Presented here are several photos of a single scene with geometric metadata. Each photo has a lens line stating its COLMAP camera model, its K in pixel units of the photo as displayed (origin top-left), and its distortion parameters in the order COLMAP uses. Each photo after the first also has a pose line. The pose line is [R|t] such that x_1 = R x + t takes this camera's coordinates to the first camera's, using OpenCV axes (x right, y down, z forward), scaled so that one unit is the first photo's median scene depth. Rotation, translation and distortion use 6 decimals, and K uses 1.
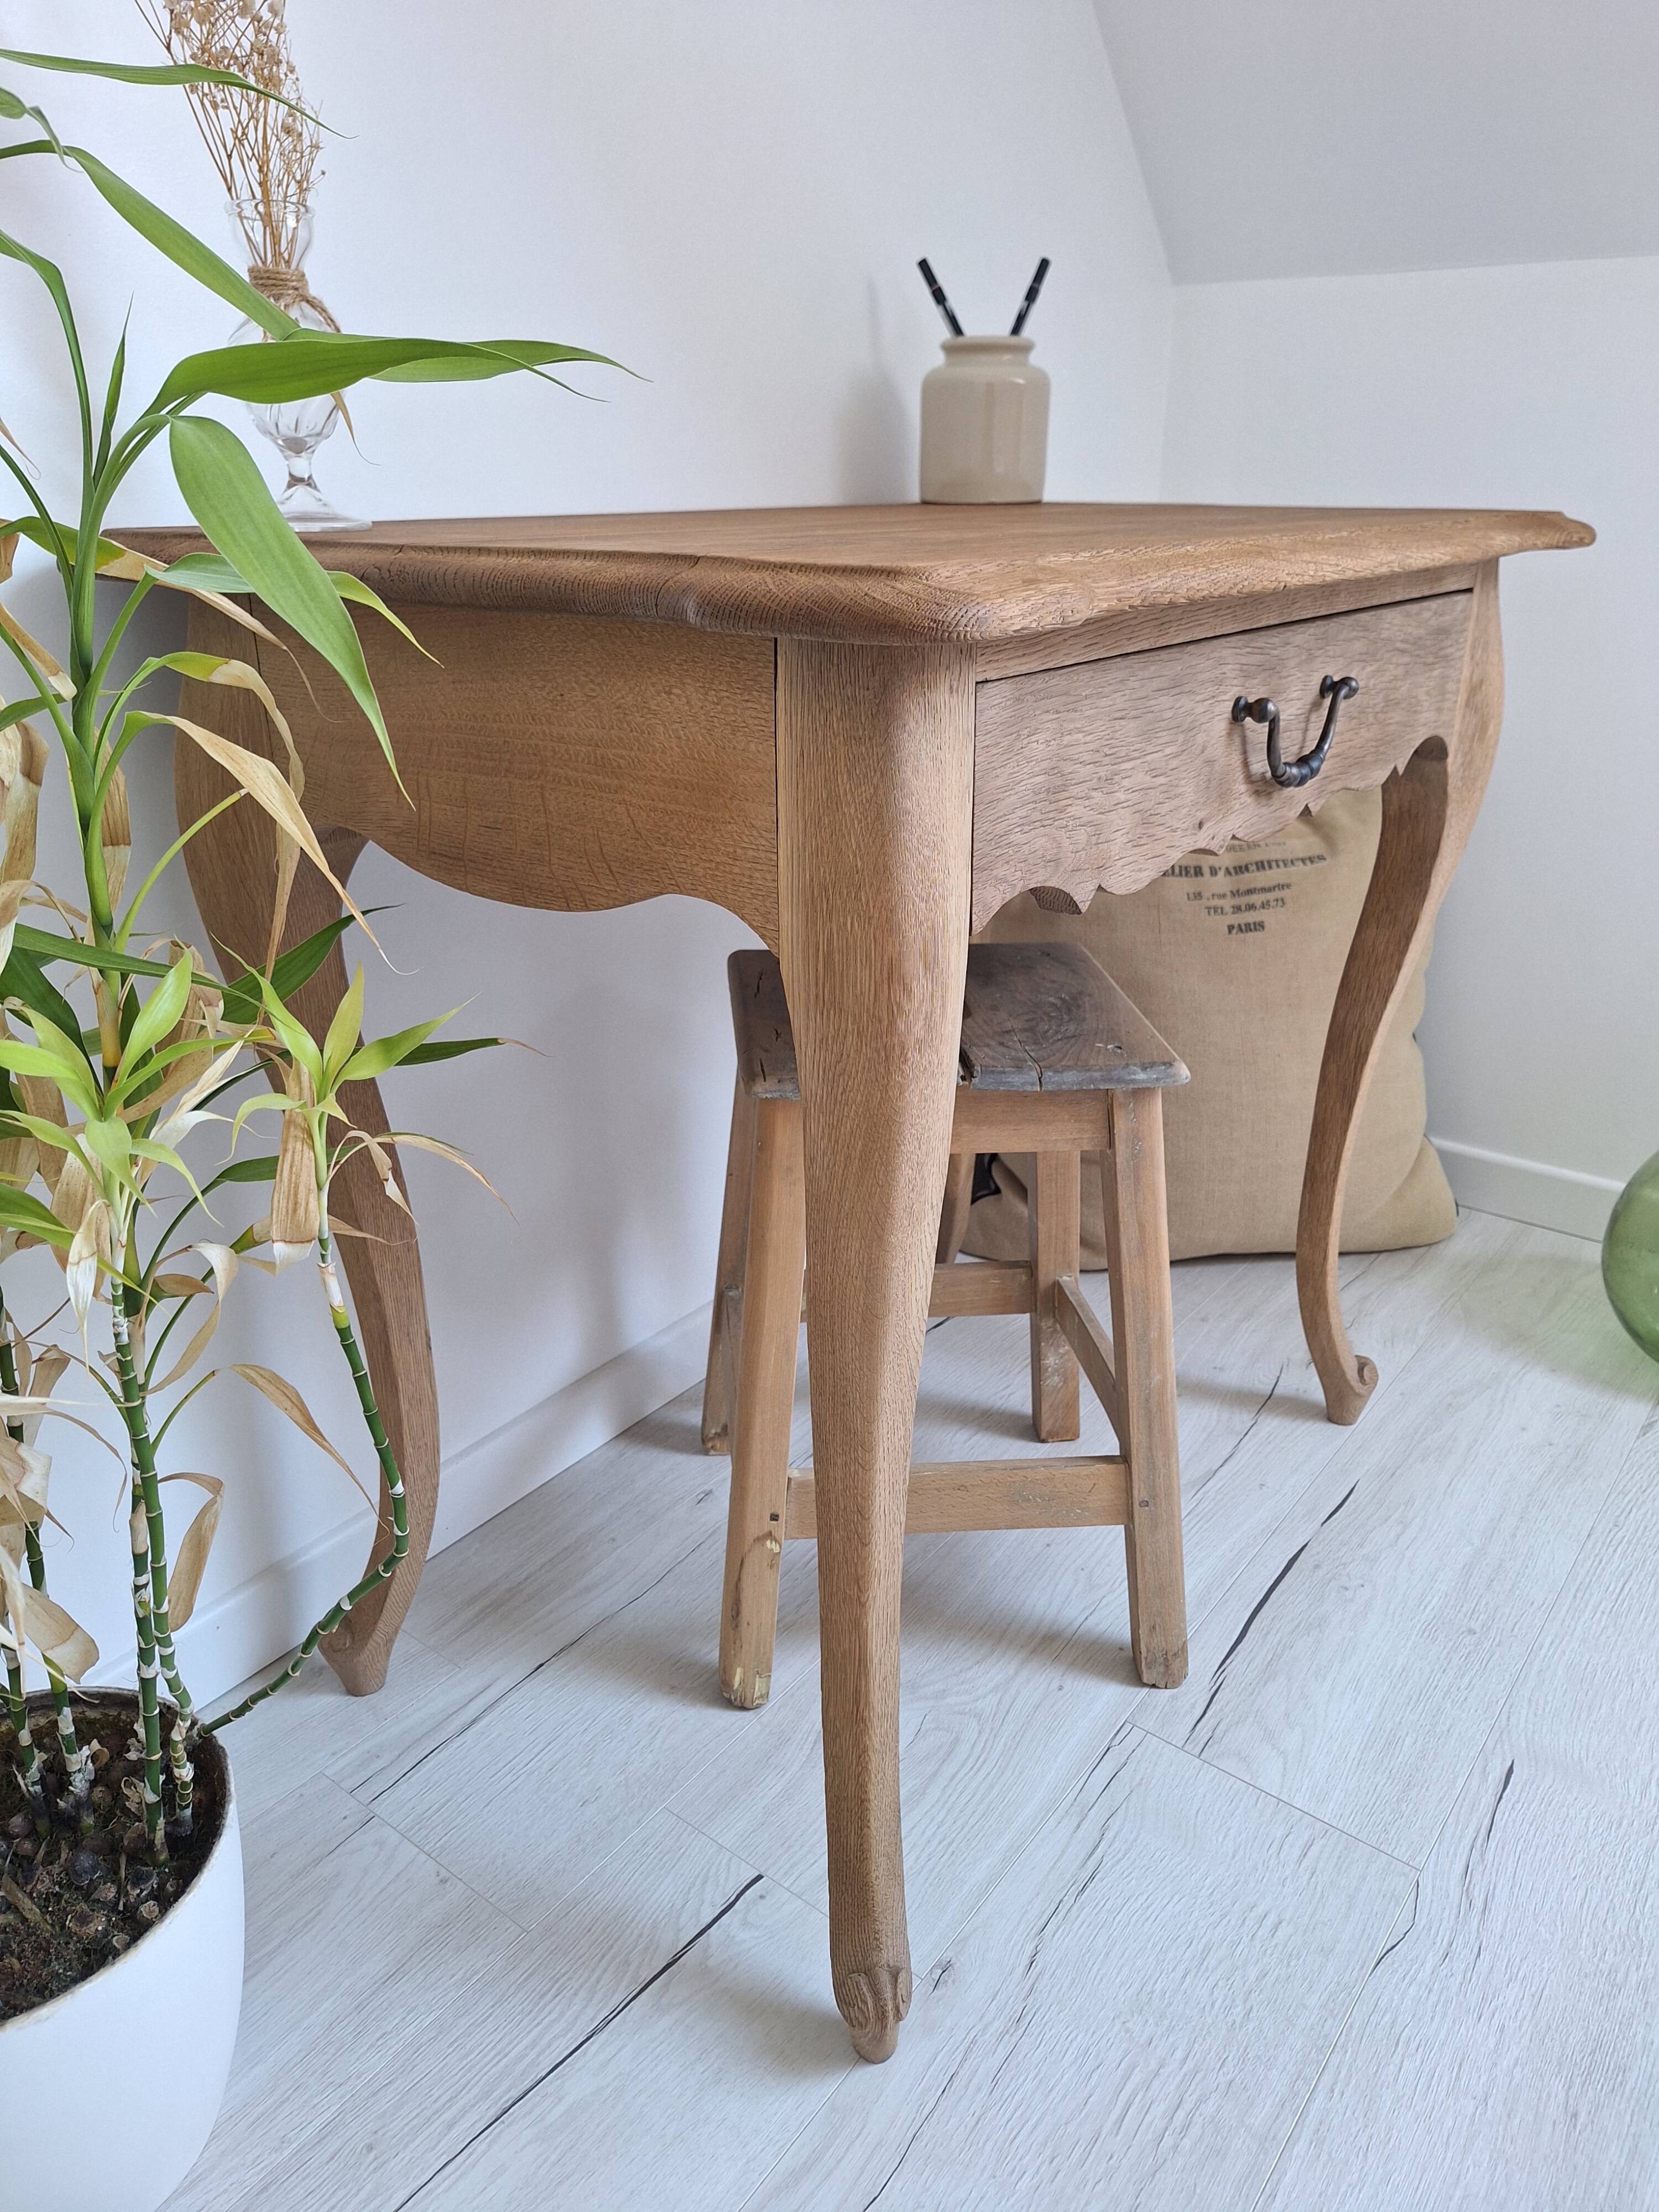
lens RADIAL K [[1565.3, 0, 821.2], [0, 1565.3, 1116.5], [0, 0, 1]] dist [0.050738, -0.046611]
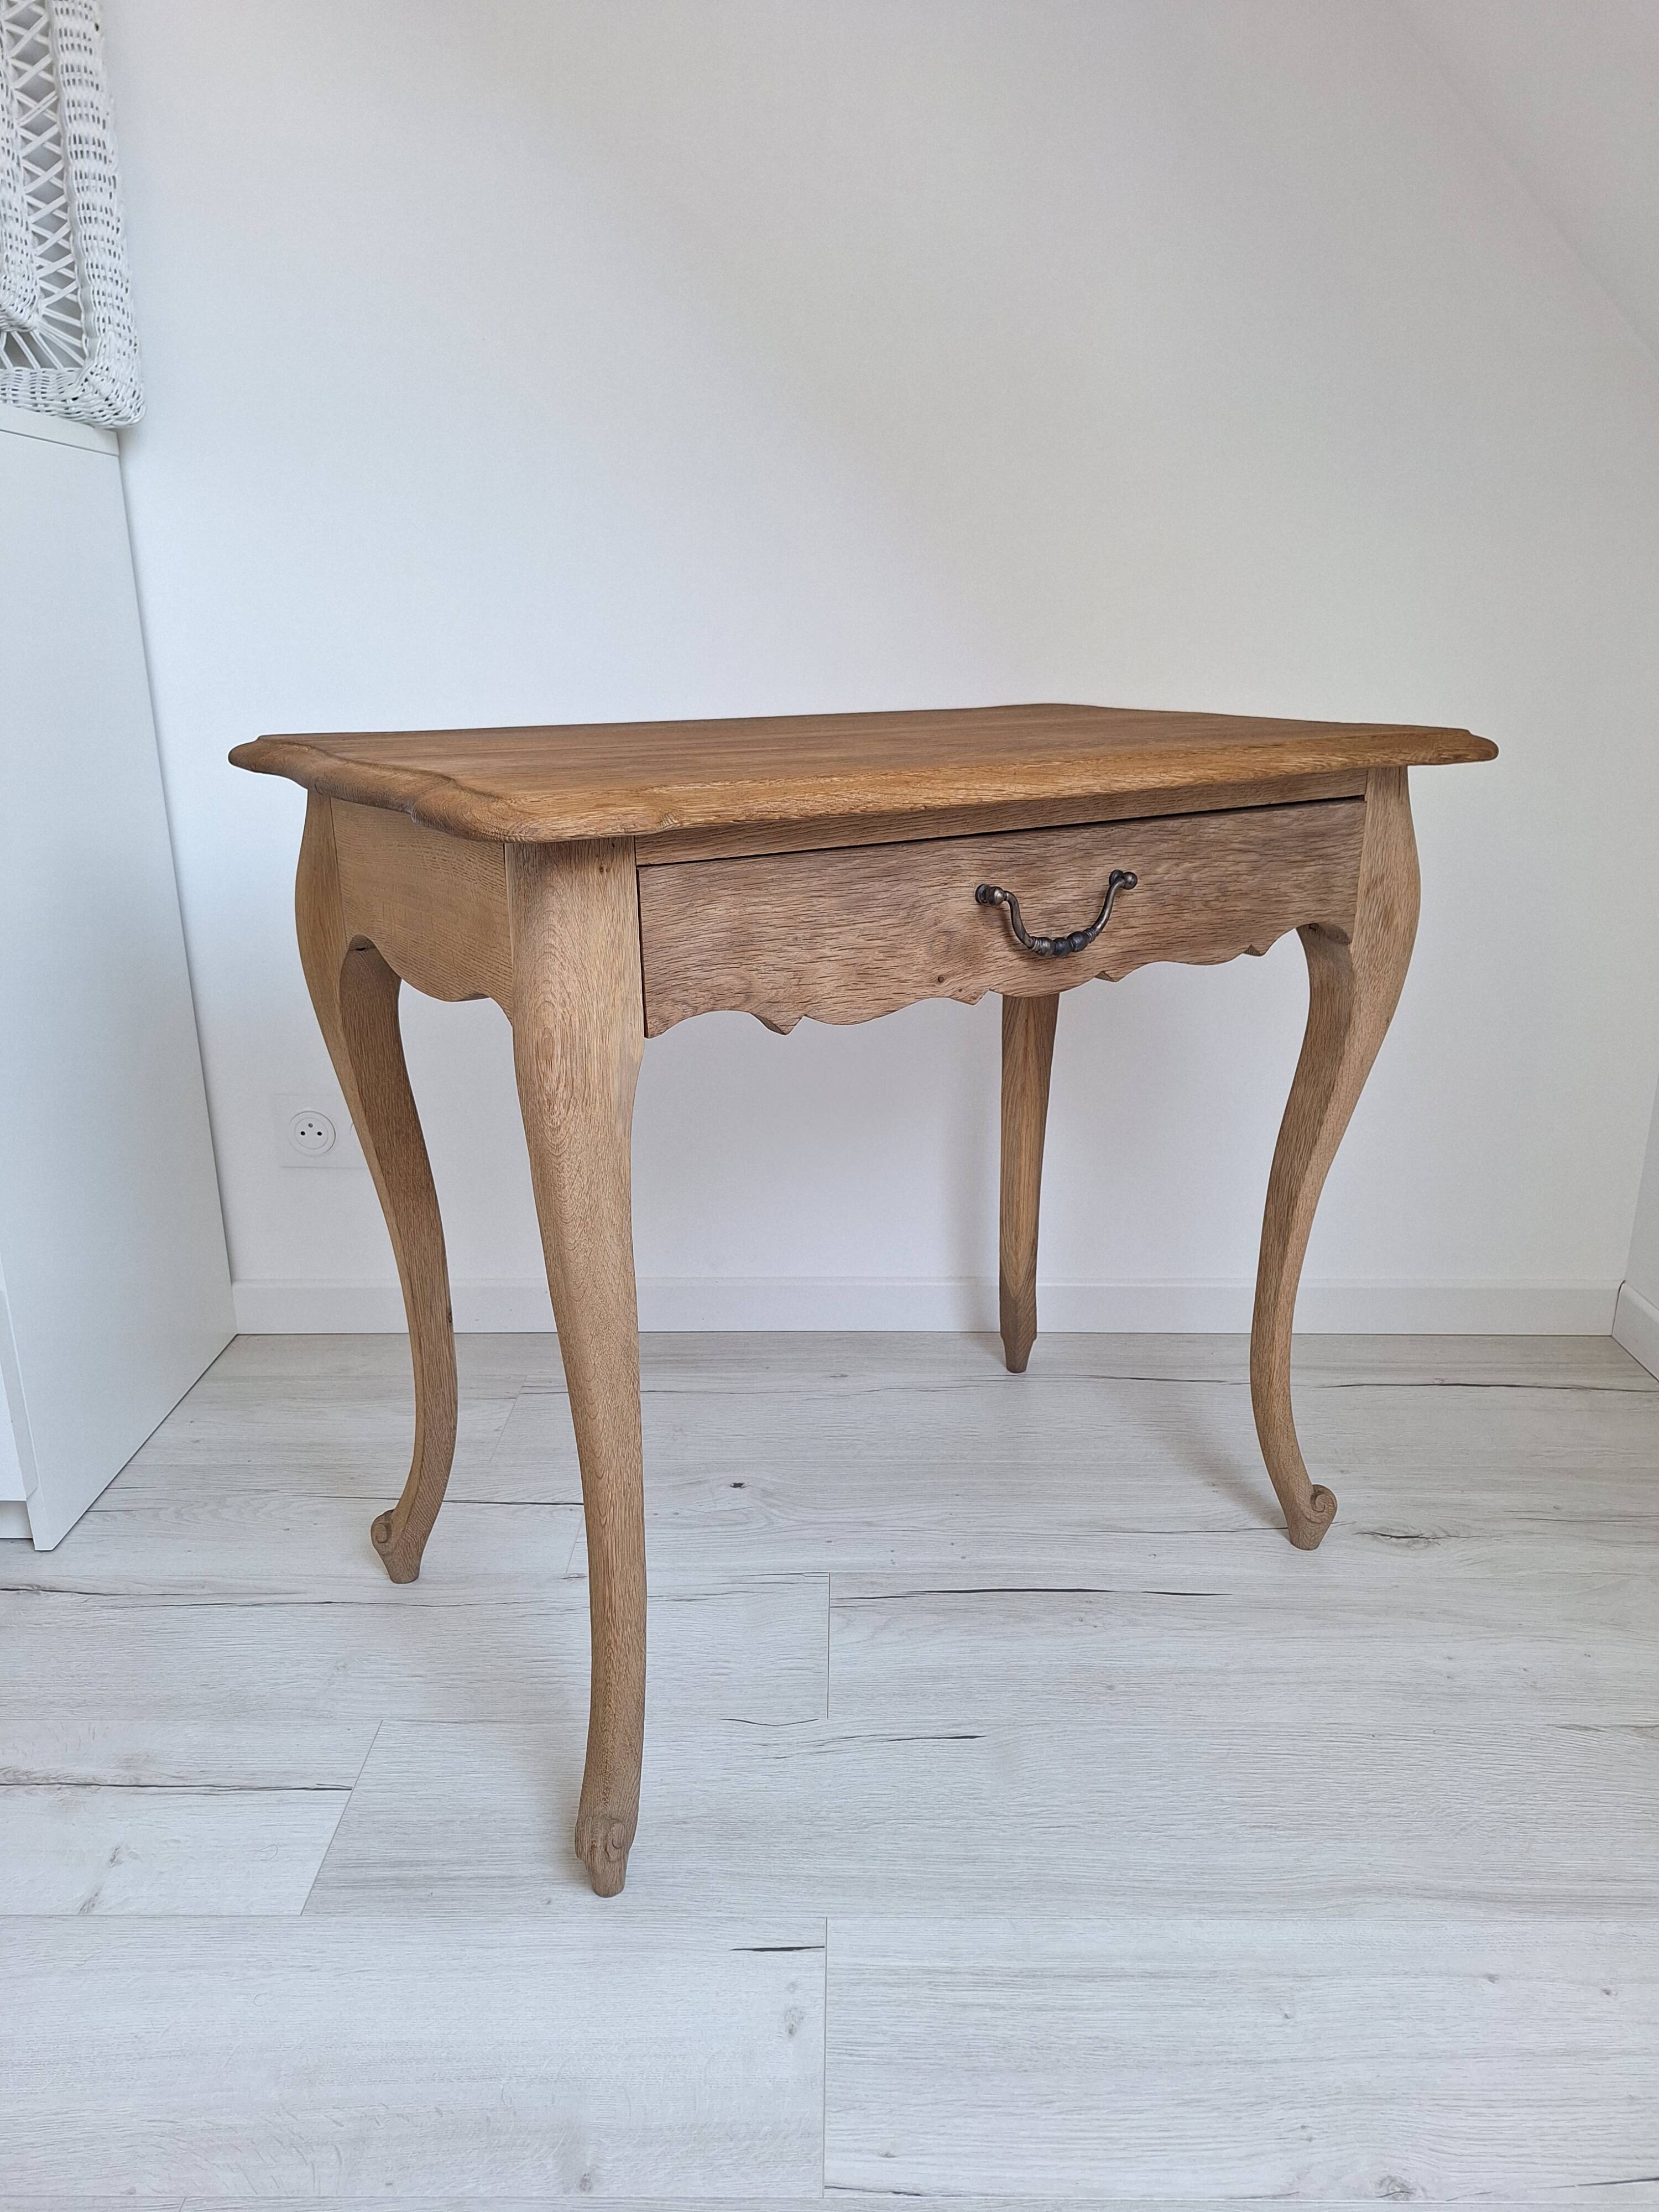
lens RADIAL K [[1565.3, 0, 823.2], [0, 1565.3, 1112.6], [0, 0, 1]] dist [0.050738, -0.046611]
pose [[0.598156, 0.240184, -0.764540, 1.242987], [-0.304082, 0.950706, 0.060764, -0.085992], [0.741447, 0.196136, 0.641706, 0.046027]]
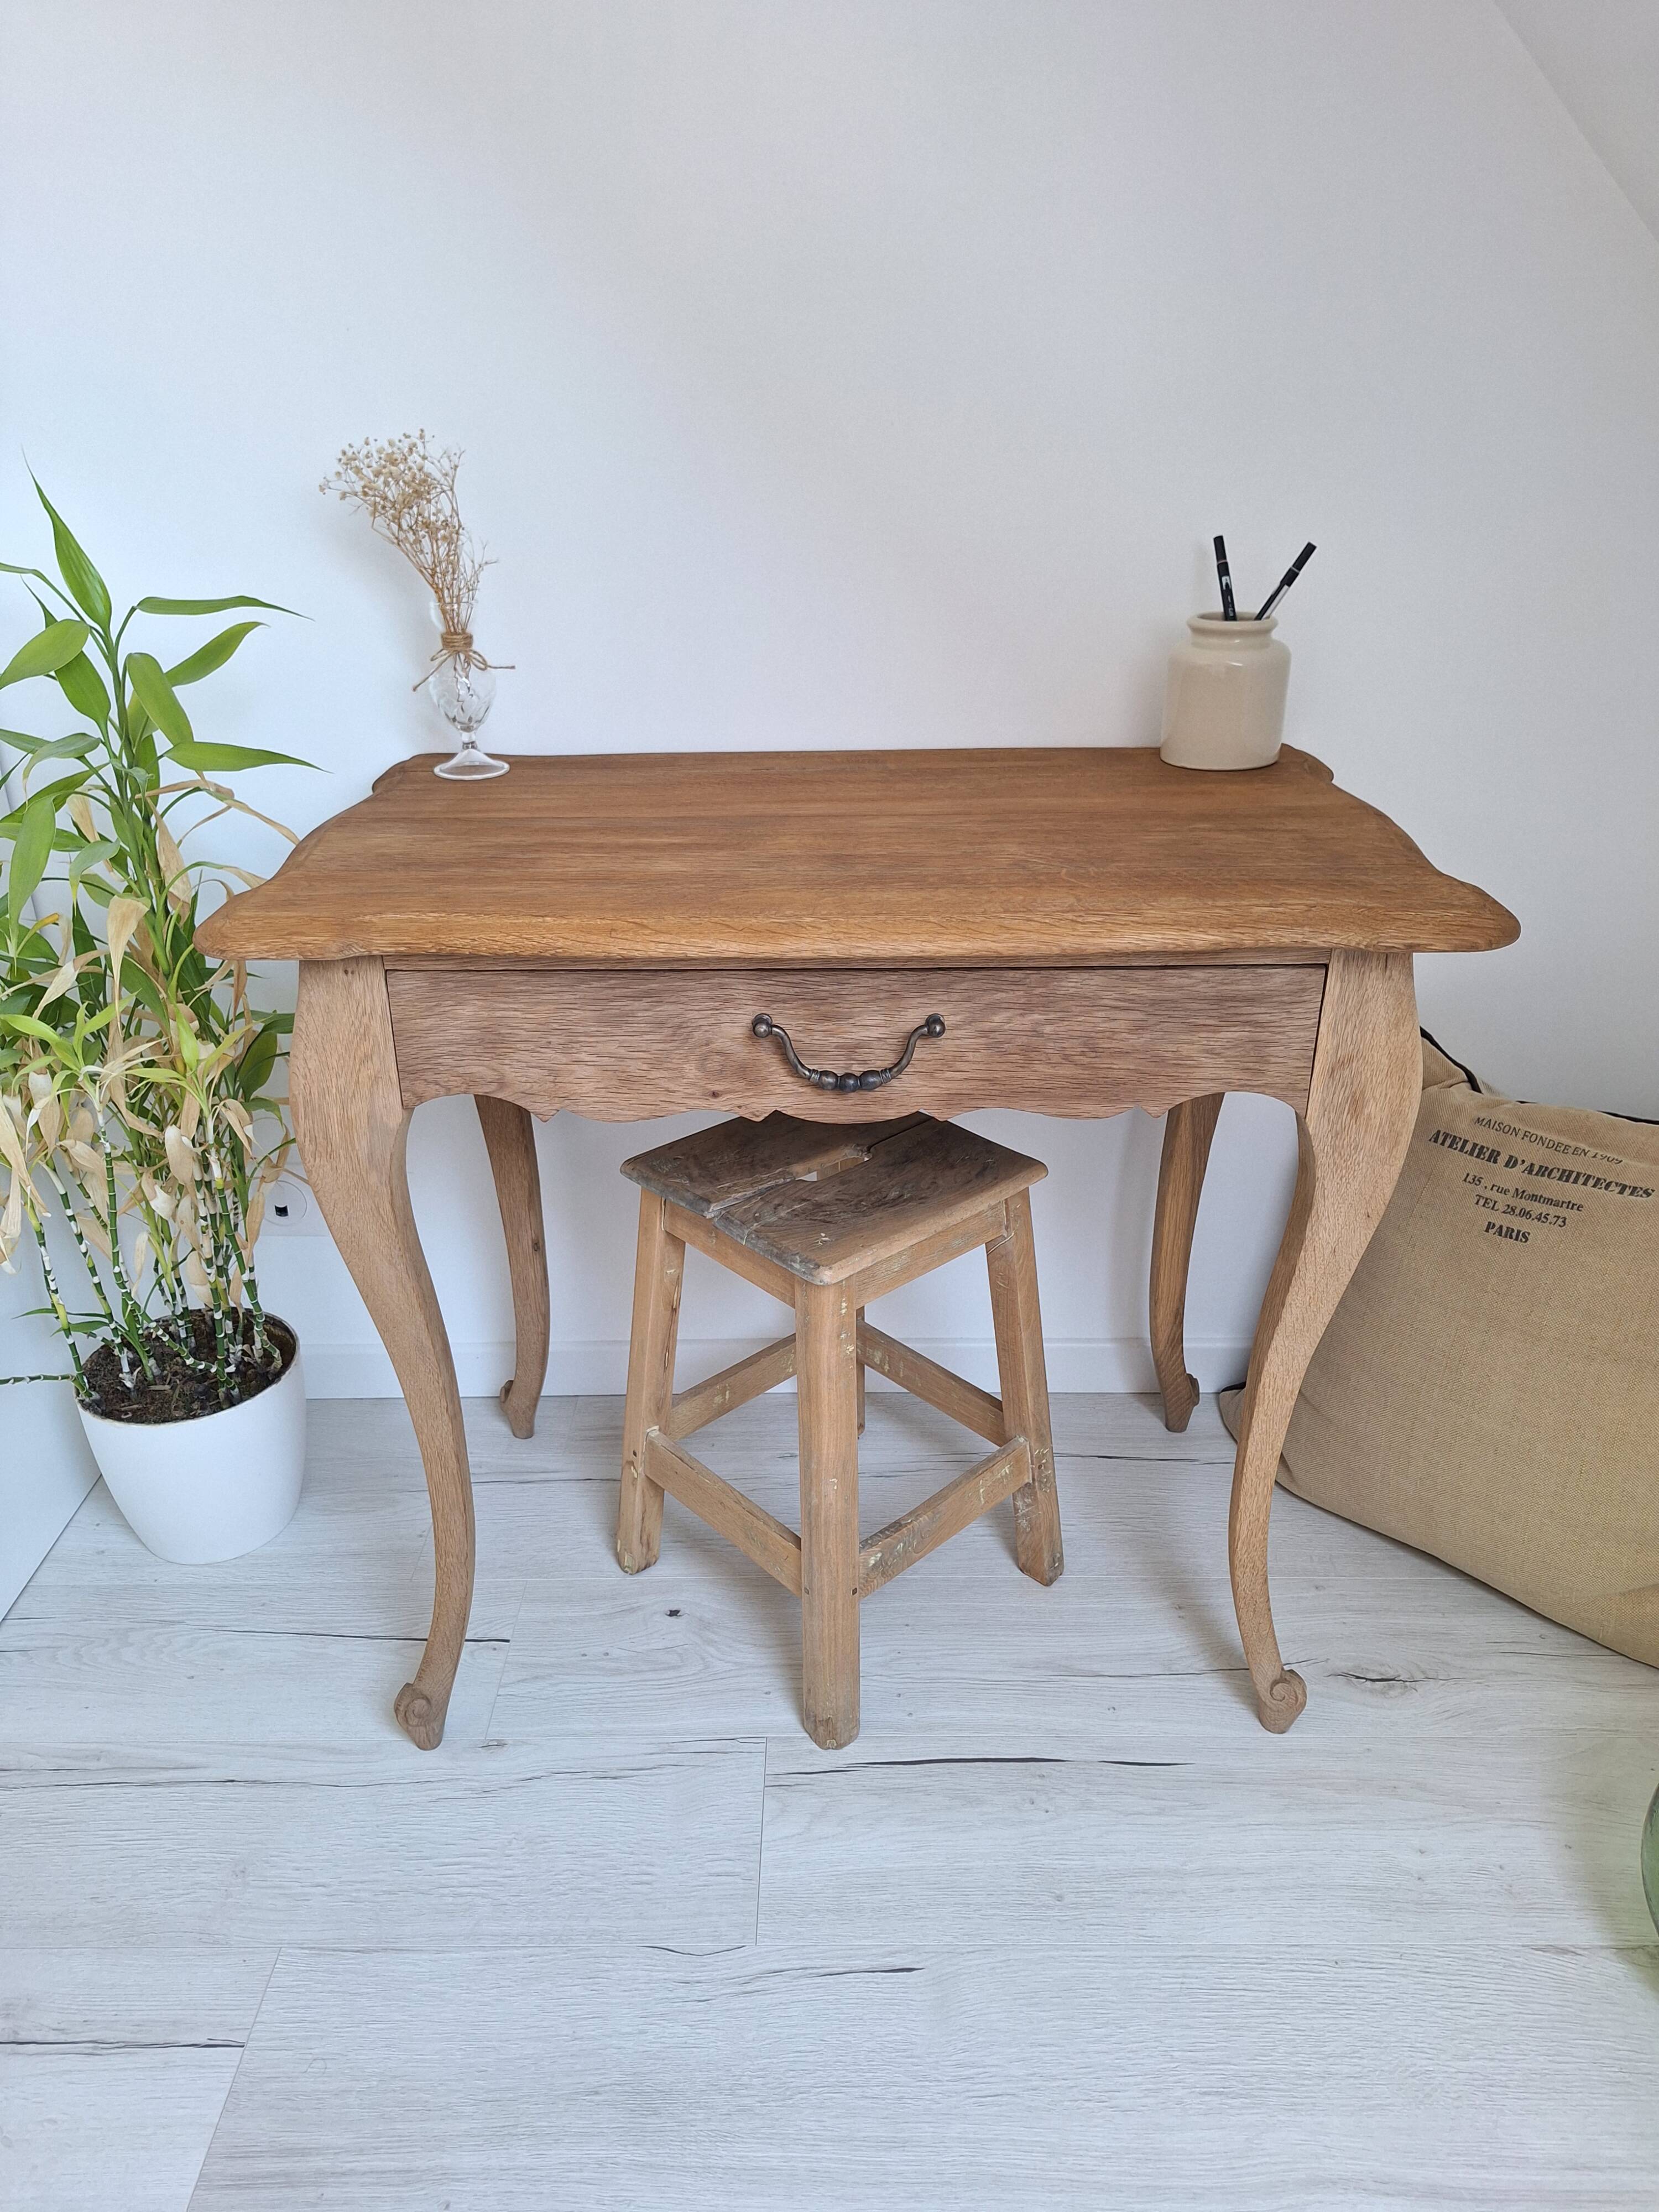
lens RADIAL K [[1565.3, 0, 820.6], [0, 1565.3, 1126.2], [0, 0, 1]] dist [0.050738, -0.046611]
pose [[0.600010, 0.334377, -0.726760, 1.078003], [-0.295932, 0.936788, 0.186689, -0.367557], [0.743245, 0.103057, 0.661035, 0.146115]]
